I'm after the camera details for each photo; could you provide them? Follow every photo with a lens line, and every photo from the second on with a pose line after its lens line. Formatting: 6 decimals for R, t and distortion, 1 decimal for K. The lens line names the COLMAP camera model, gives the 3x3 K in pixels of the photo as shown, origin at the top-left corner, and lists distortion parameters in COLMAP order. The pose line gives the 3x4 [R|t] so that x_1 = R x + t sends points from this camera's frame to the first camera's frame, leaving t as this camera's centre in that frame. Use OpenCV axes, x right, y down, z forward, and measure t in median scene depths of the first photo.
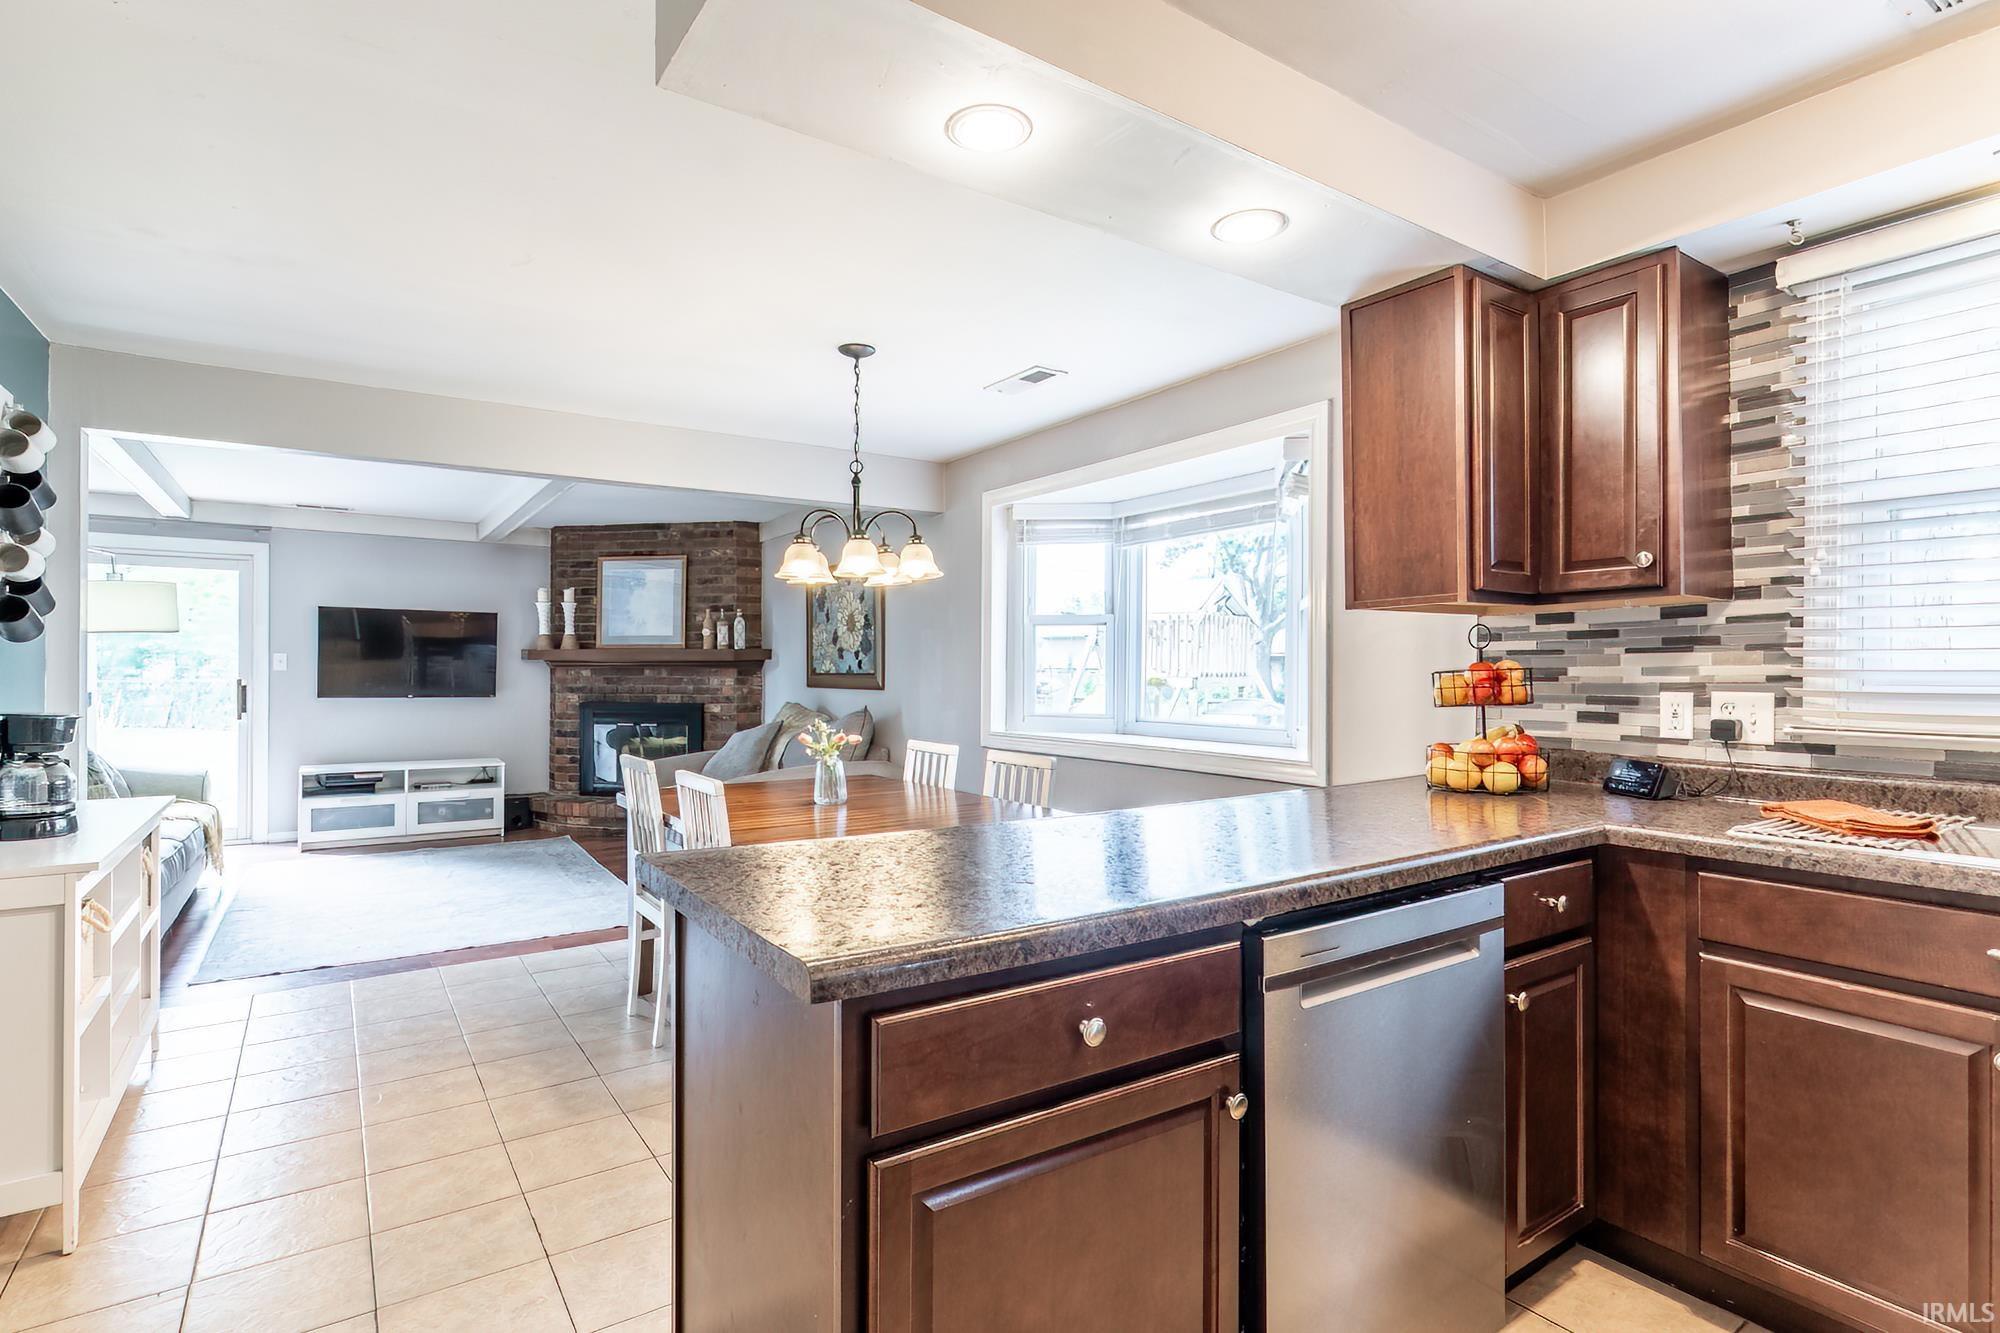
lens RADIAL K [[936.1, 0, 977.0], [0, 936.1, 674.7], [0, 0, 1]] dist [-0.008572, 0.000011]
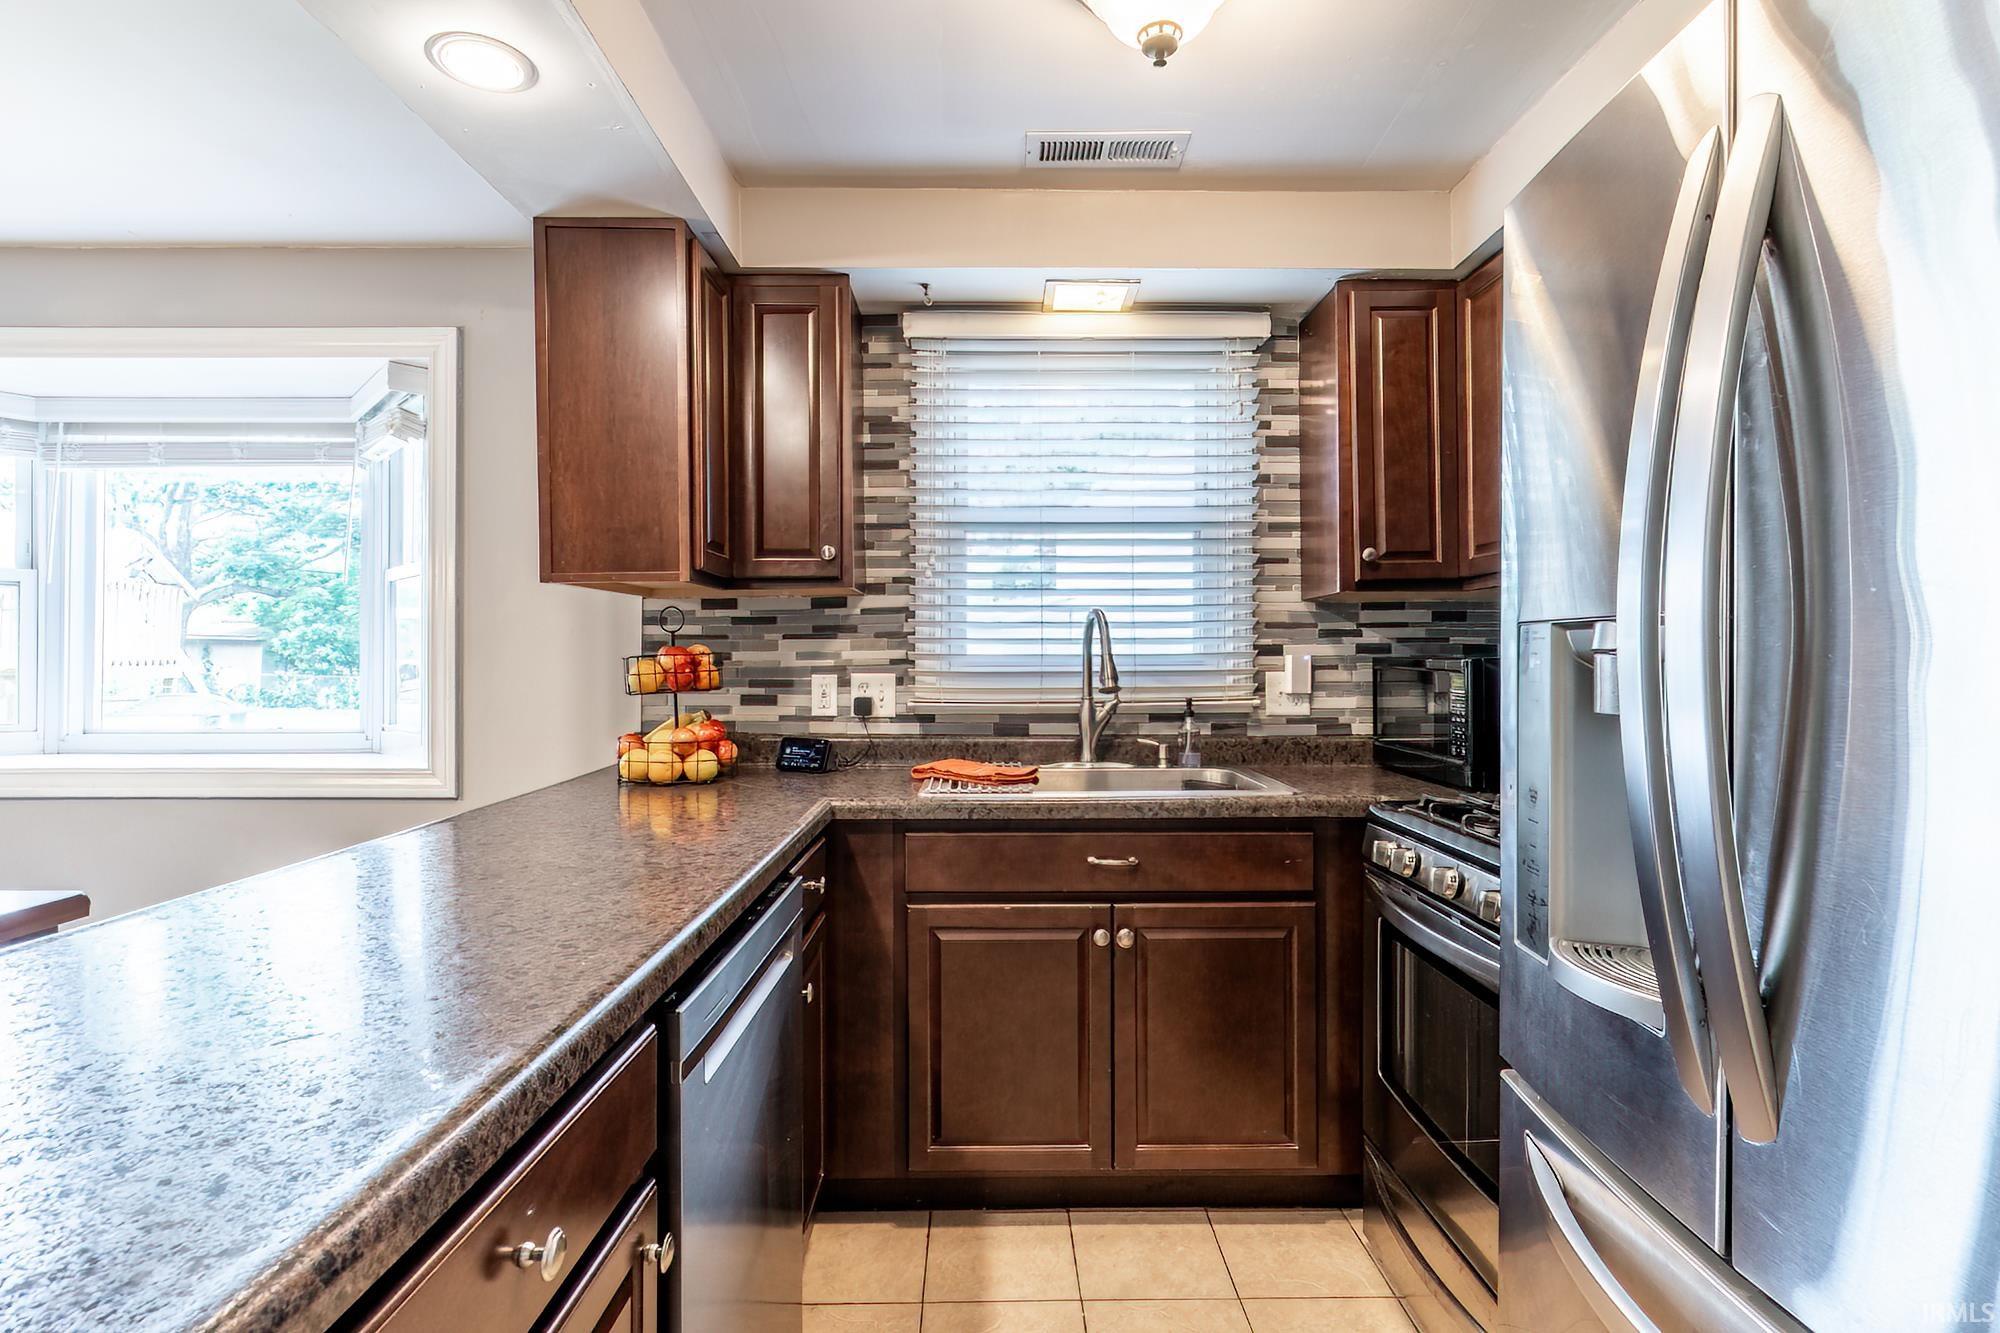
lens RADIAL K [[968.9, 0, 982.2], [0, 968.9, 656.5], [0, 0, 1]] dist [-0.001928, -0.000069]
pose [[0.554490, -0.001849, 0.832188, -0.043503], [0.005699, 0.999983, -0.001576, 0.000058], [-0.832171, 0.005616, 0.554491, 0.077358]]
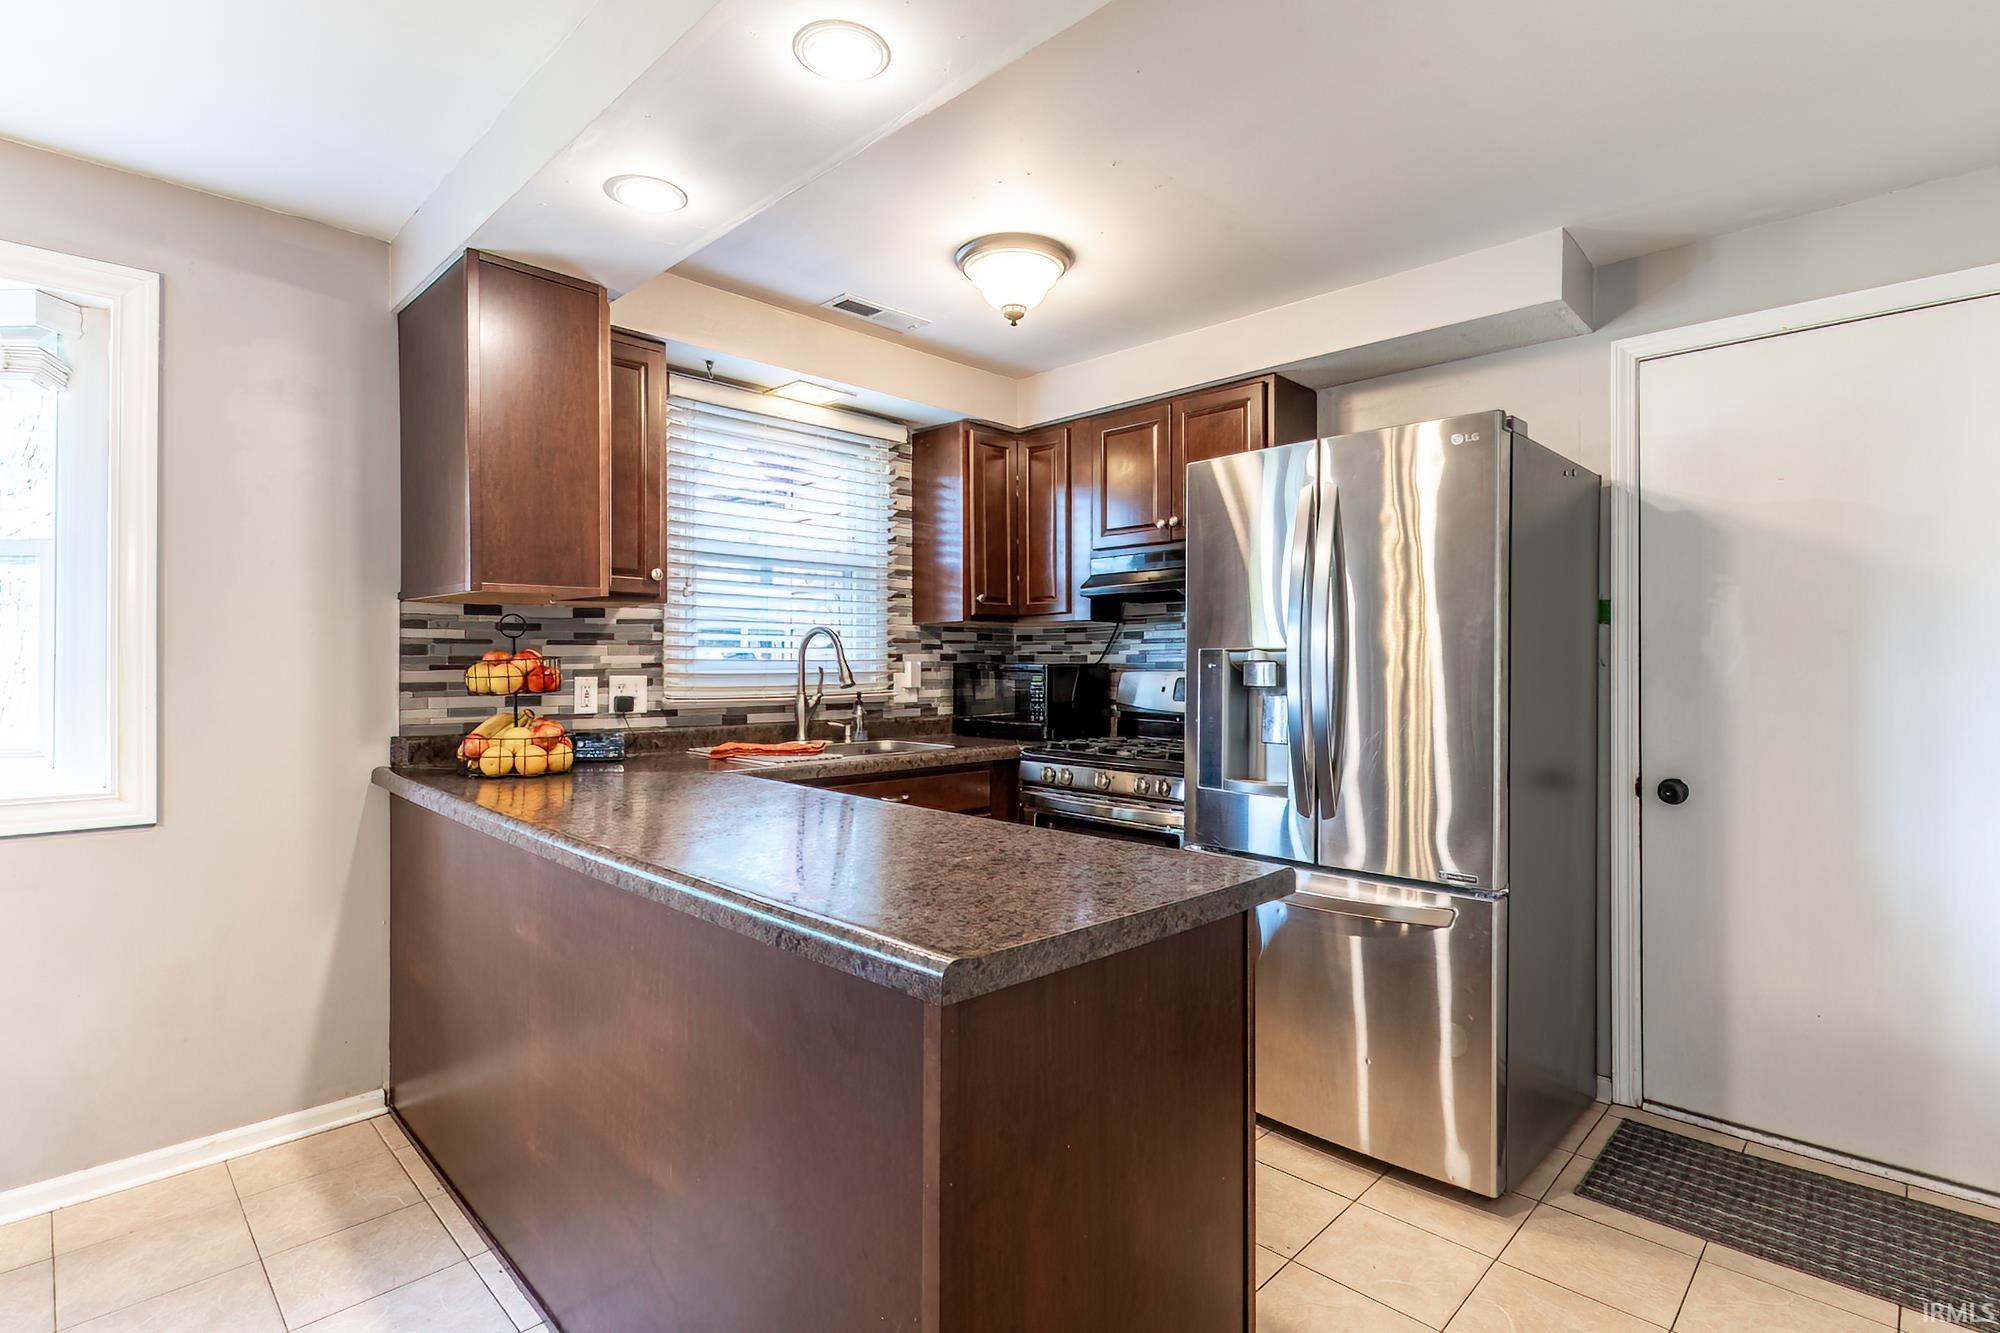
lens RADIAL K [[966.1, 0, 1000.0], [0, 966.1, 666.5], [0, 0, 1]] dist [-0.001340, 0.000156]
pose [[-0.190485, -0.005624, 0.981674, -0.246019], [0.001097, 0.999982, 0.005942, -0.000797], [-0.981690, 0.002209, -0.190475, 0.273864]]
